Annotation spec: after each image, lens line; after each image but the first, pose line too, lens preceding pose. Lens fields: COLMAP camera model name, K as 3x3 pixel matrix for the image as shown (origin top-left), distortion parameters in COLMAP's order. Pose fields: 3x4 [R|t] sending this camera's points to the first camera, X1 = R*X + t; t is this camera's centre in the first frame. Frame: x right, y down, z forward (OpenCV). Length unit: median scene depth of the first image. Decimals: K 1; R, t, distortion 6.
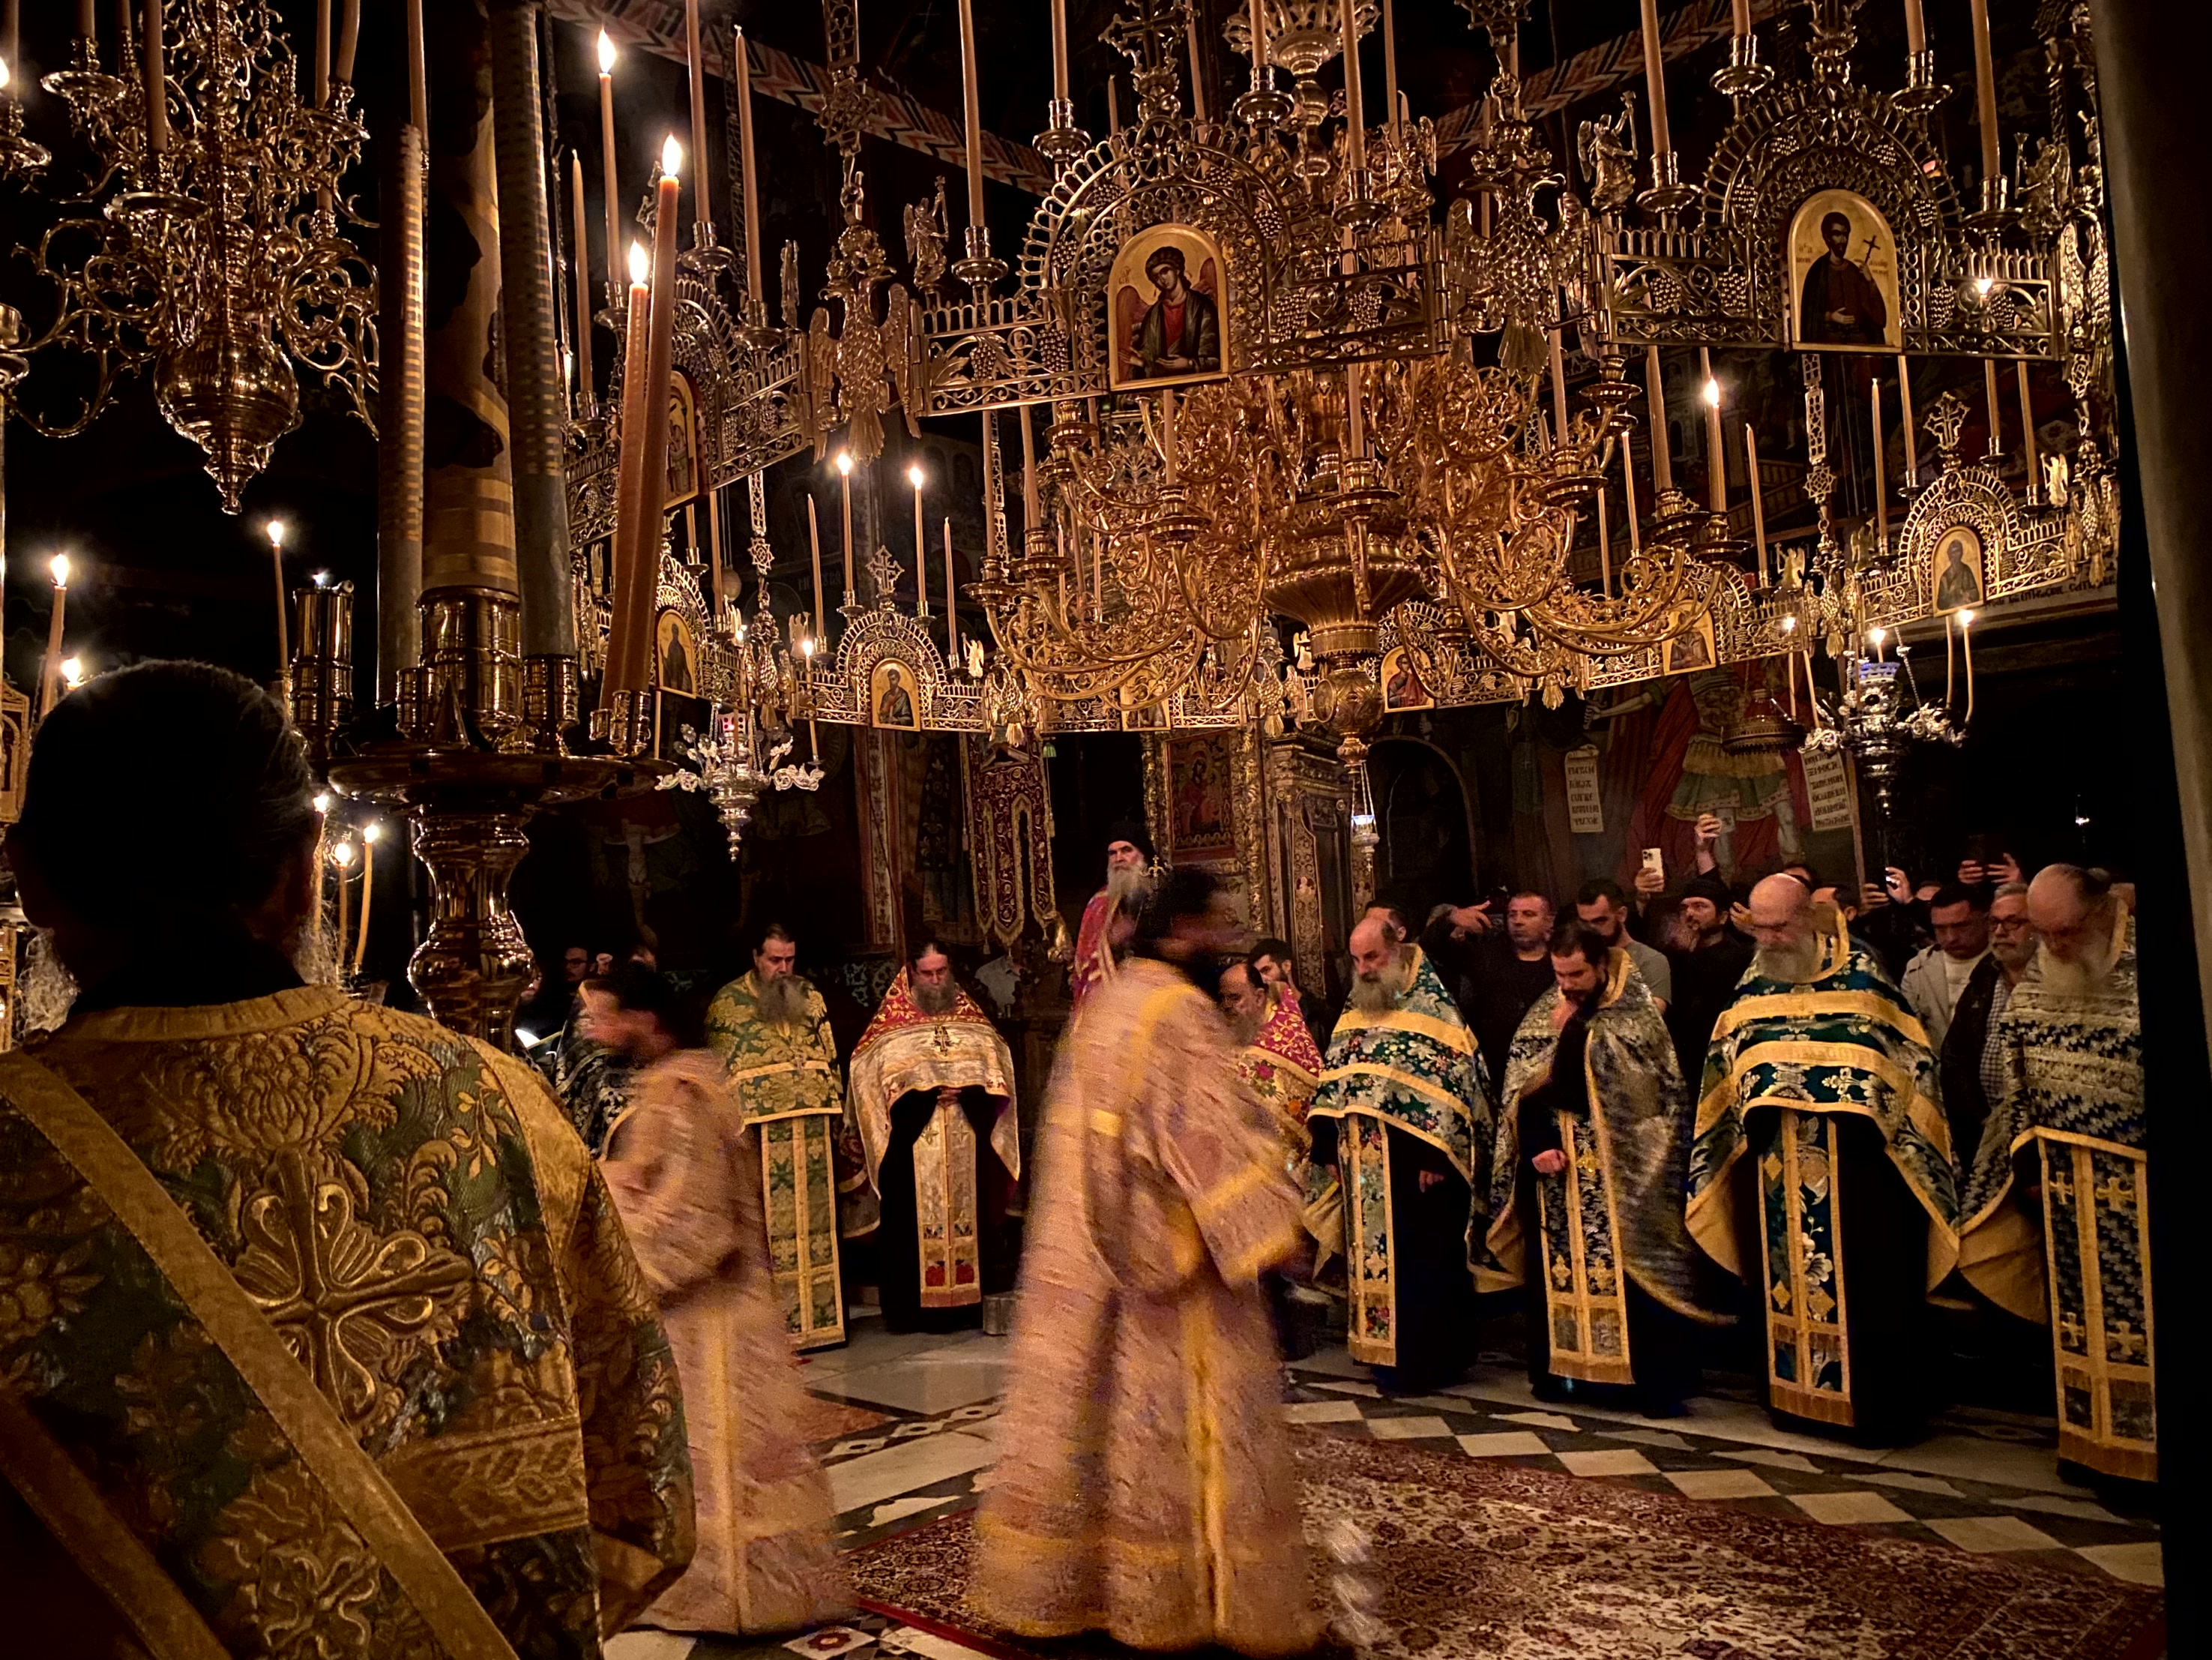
lens RADIAL K [[1703.9, 0, 1107.4], [0, 1703.9, 827.0], [0, 0, 1]] dist [0.043421, -0.041915]
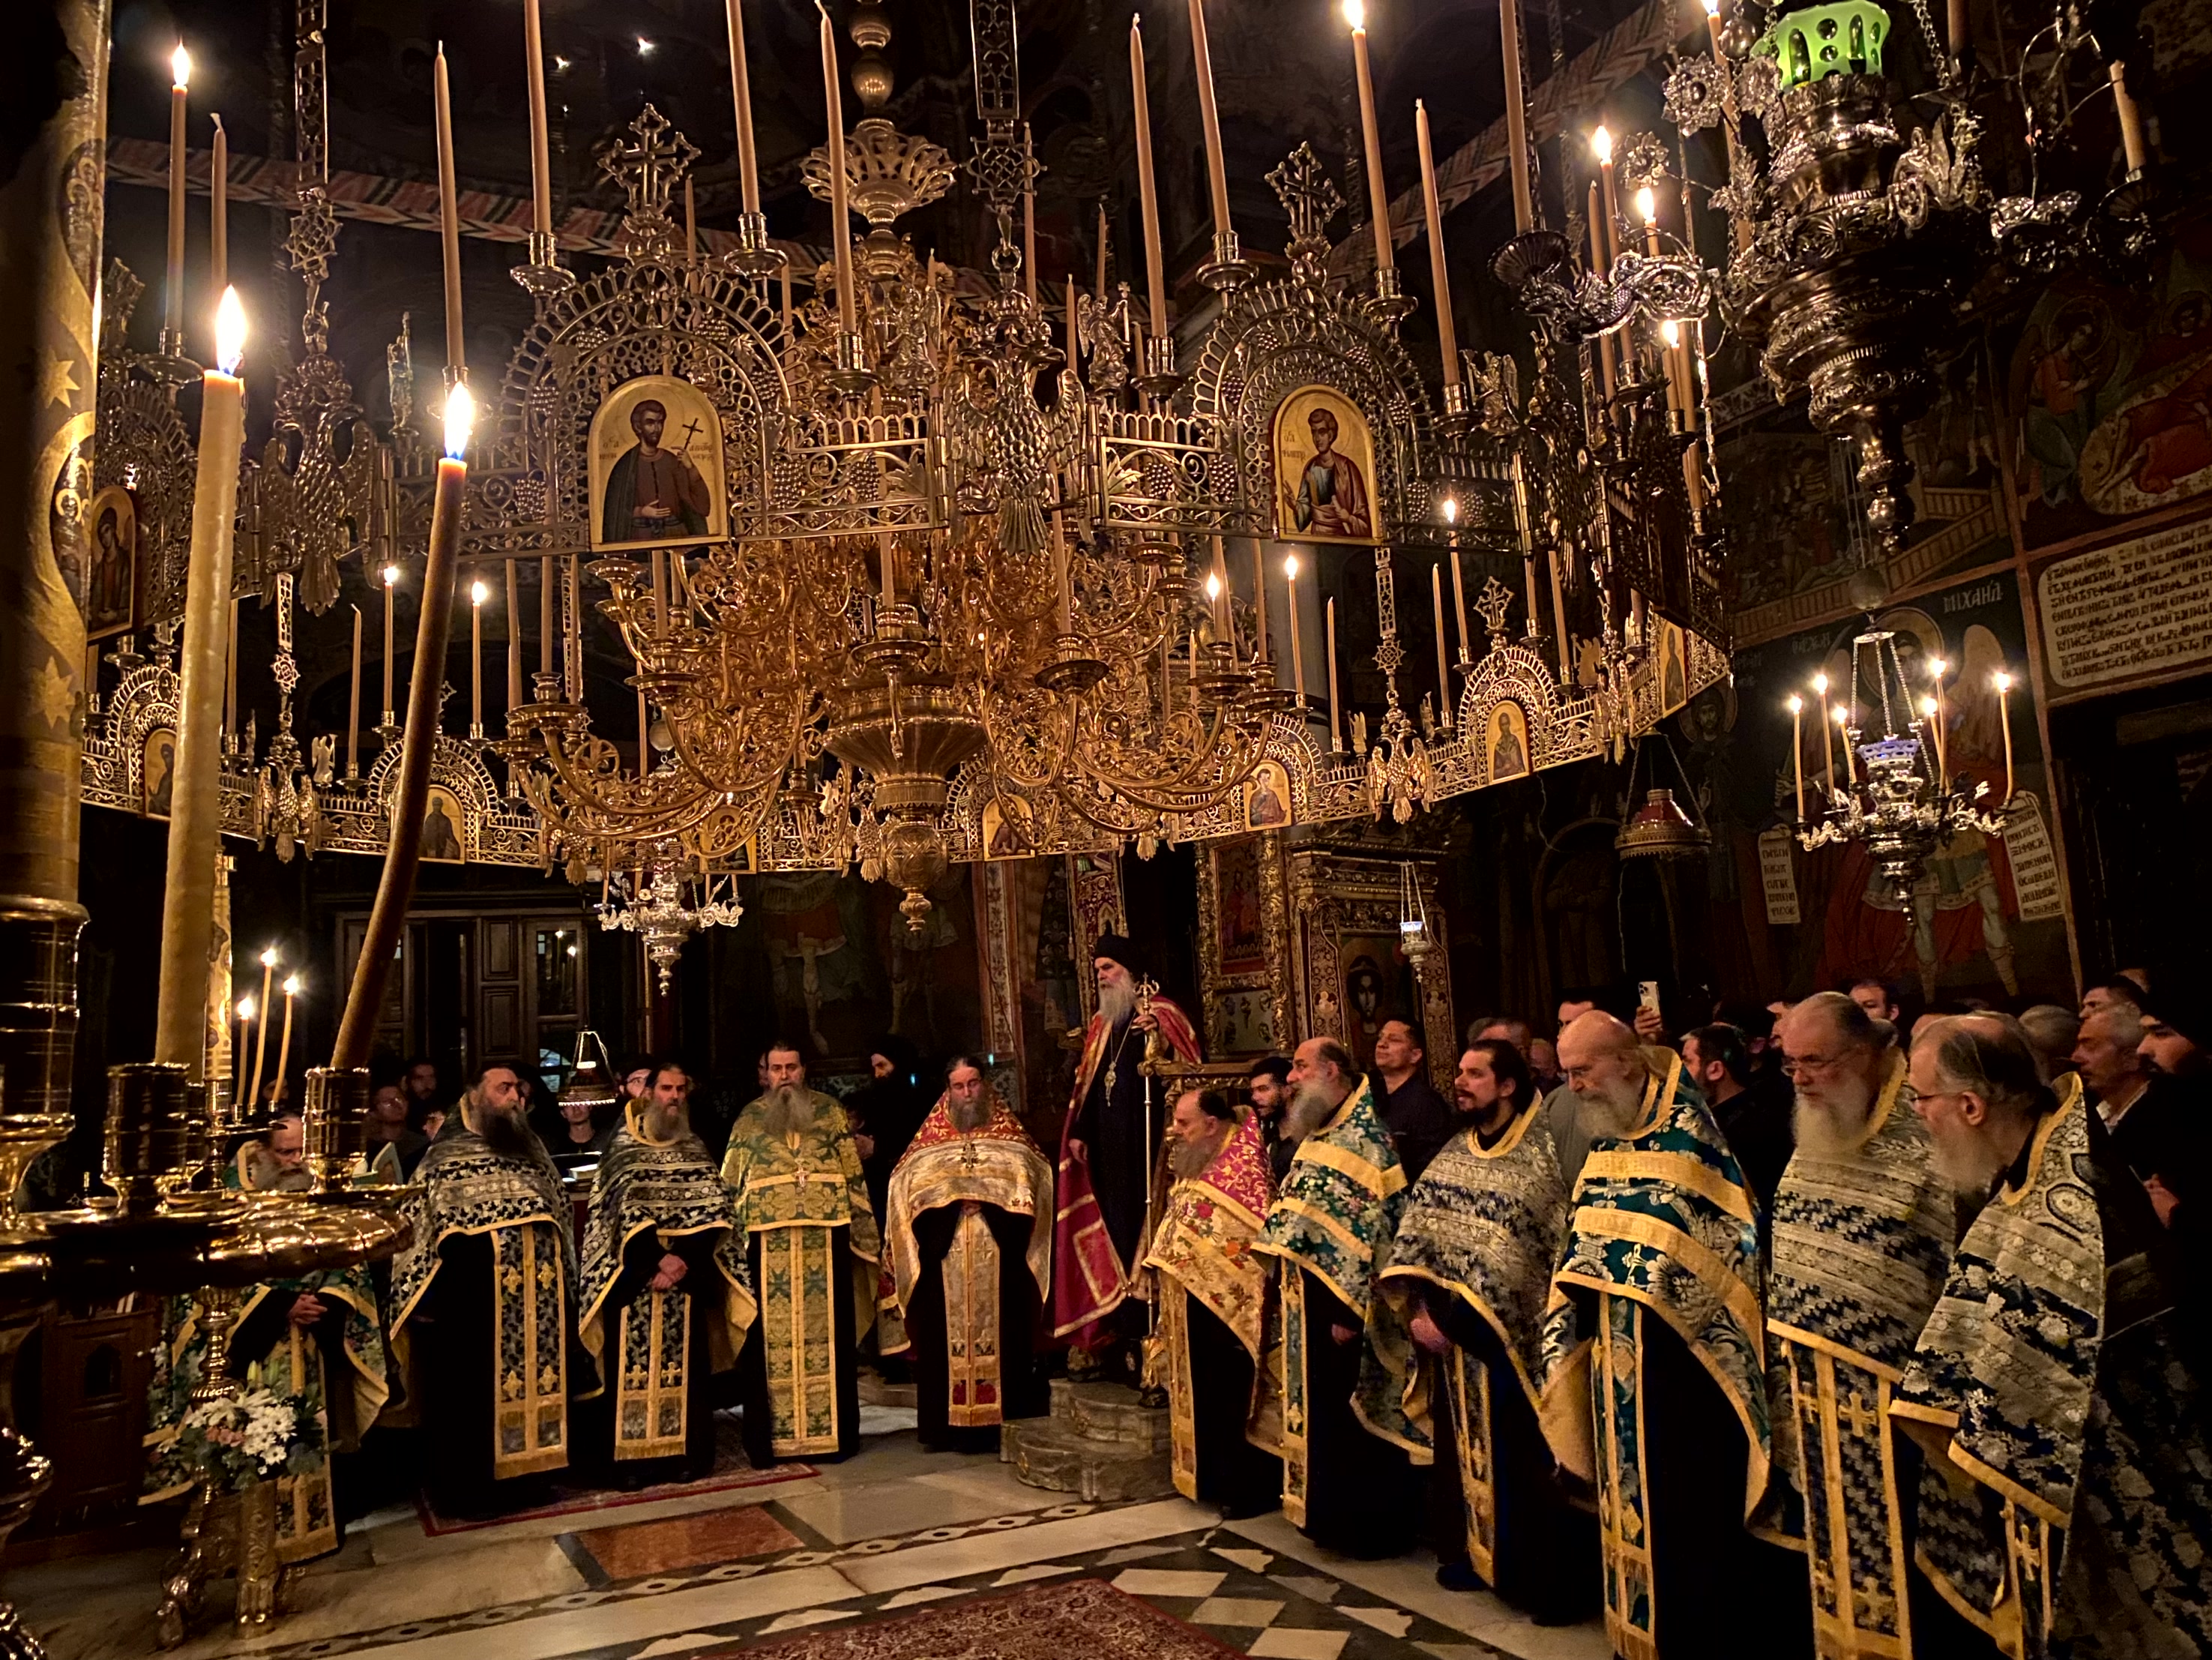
lens RADIAL K [[1703.9, 0, 1106.4], [0, 1703.9, 828.5], [0, 0, 1]] dist [0.043421, -0.041915]
pose [[0.944010, -0.040756, -0.327391, 0.551829], [0.028834, 0.998735, -0.041188, -0.045128], [0.328656, 0.029442, 0.943991, 0.119321]]
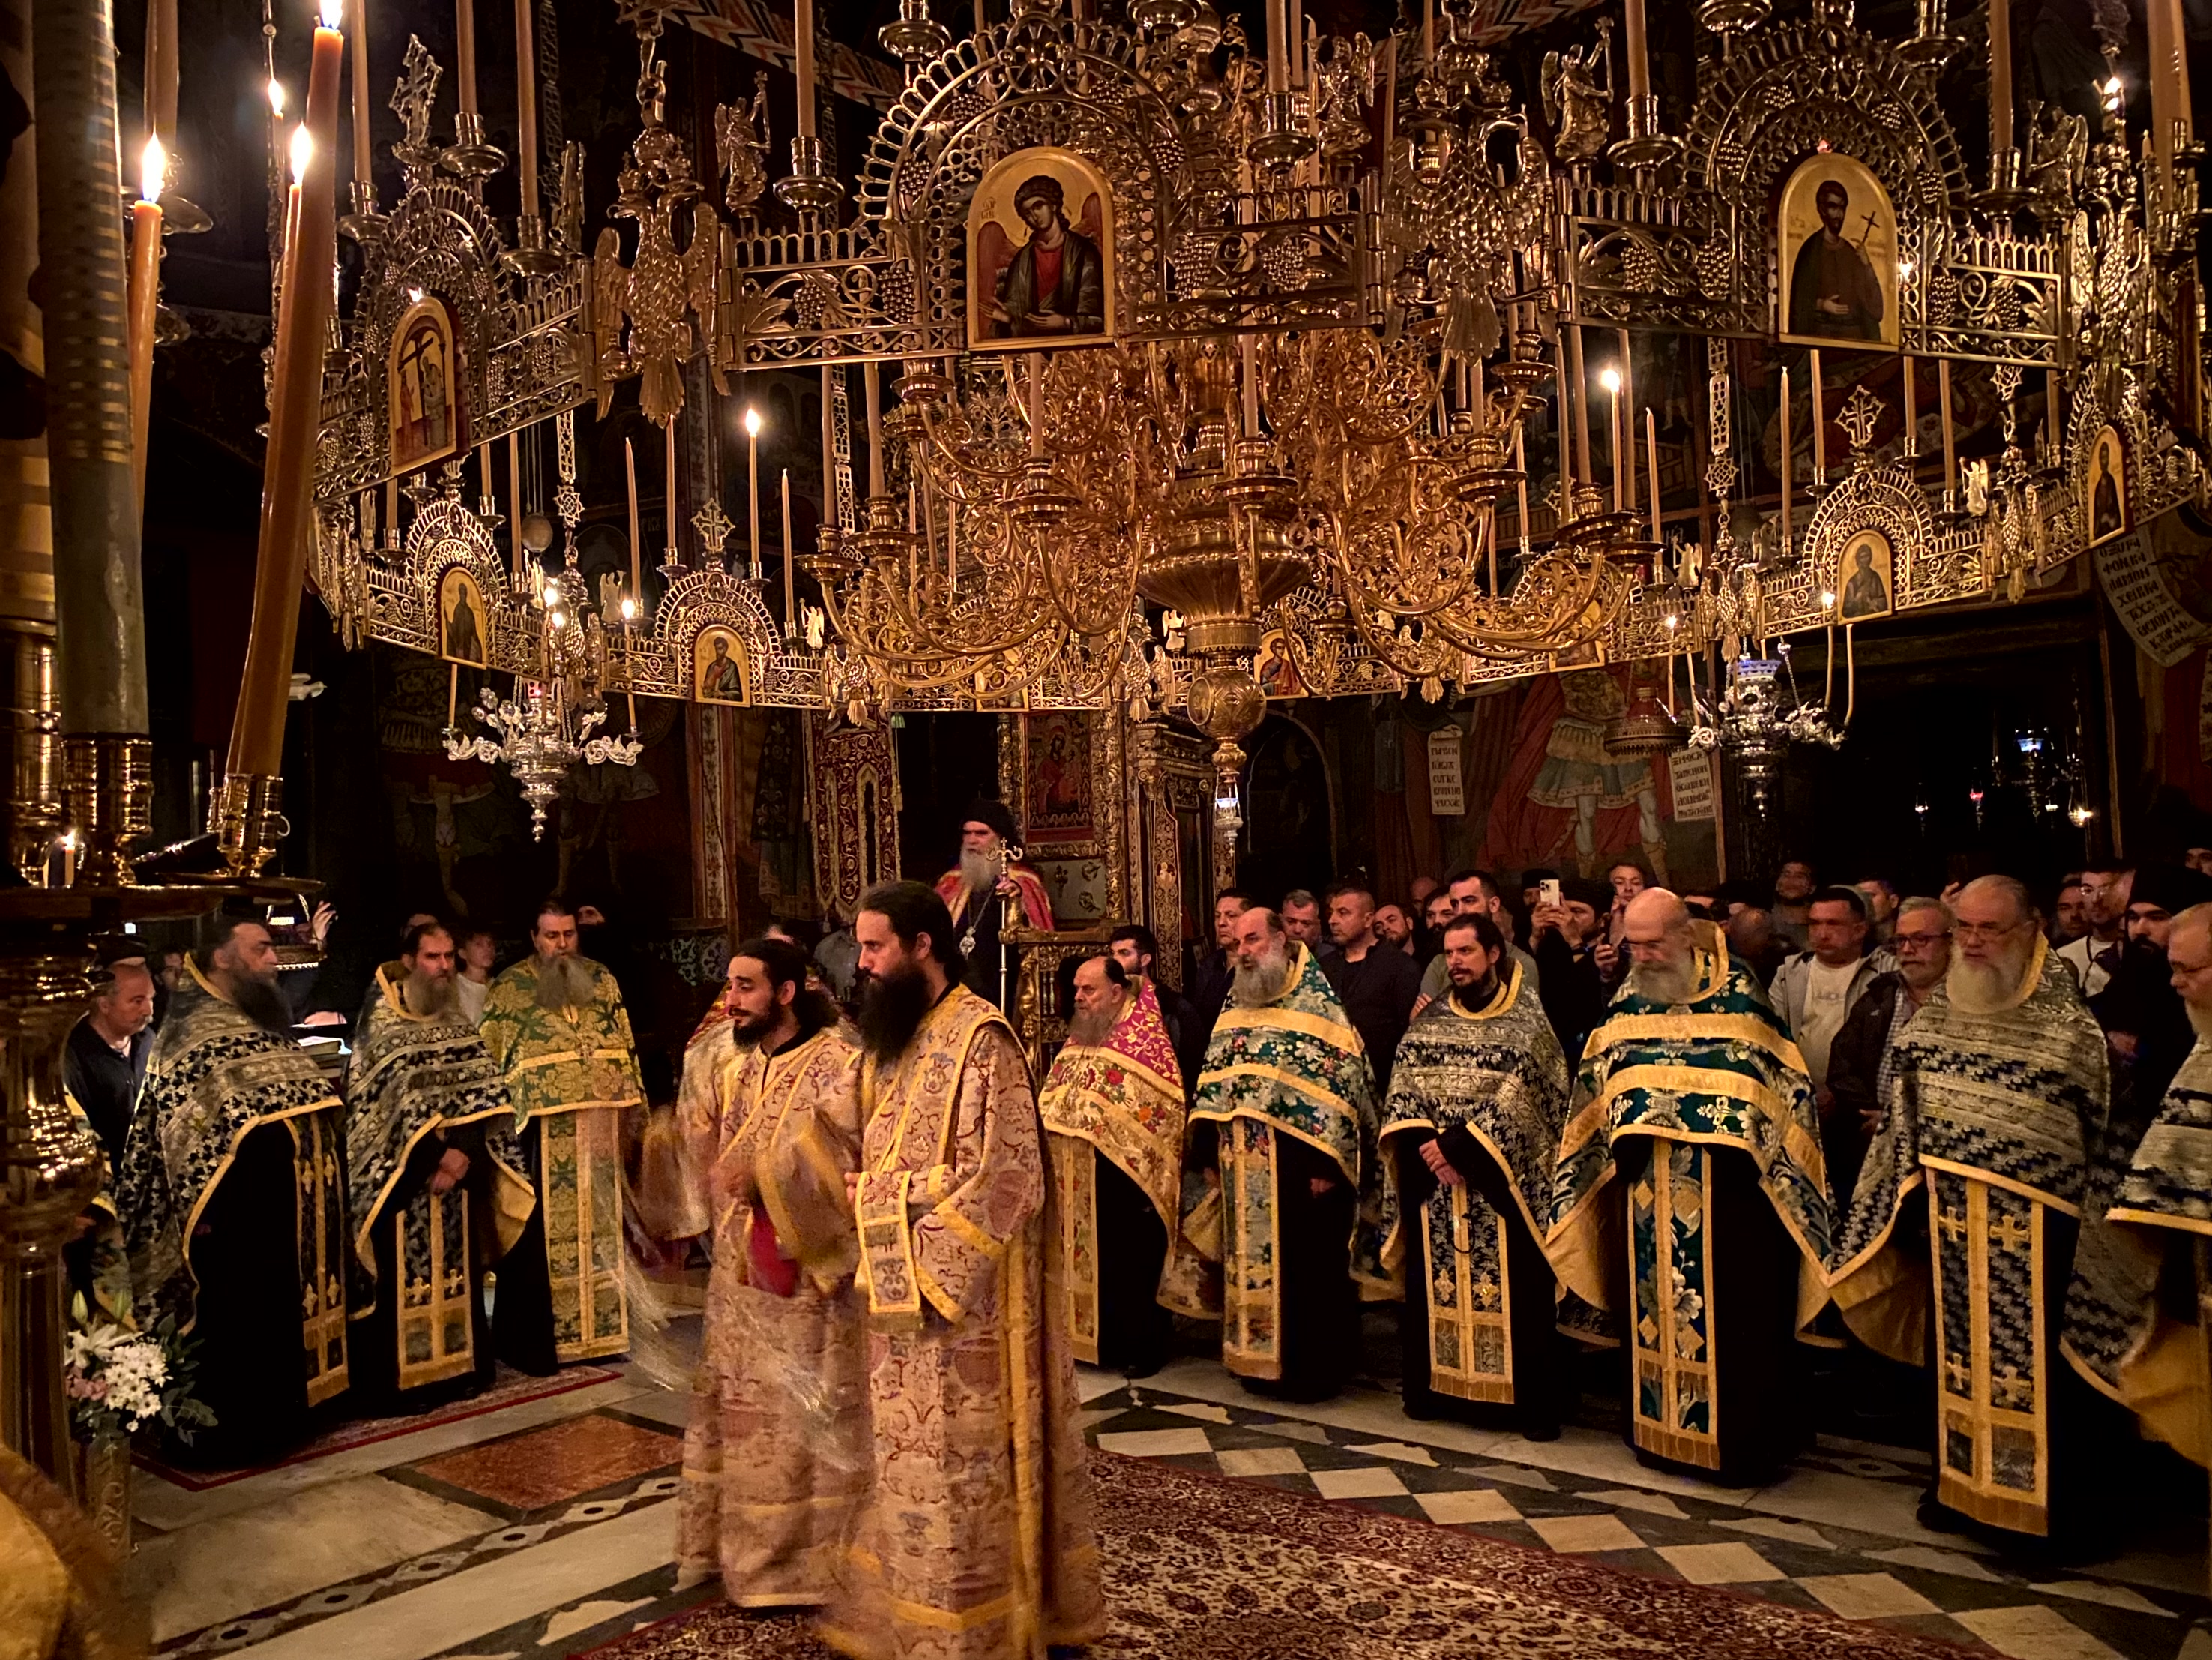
lens RADIAL K [[1703.9, 0, 1105.5], [0, 1703.9, 828.1], [0, 0, 1]] dist [0.043421, -0.041915]
pose [[0.995922, 0.024100, 0.086940, 0.001011], [-0.026846, 0.999172, 0.030557, -0.032183], [-0.086131, -0.032767, 0.995745, 0.102969]]
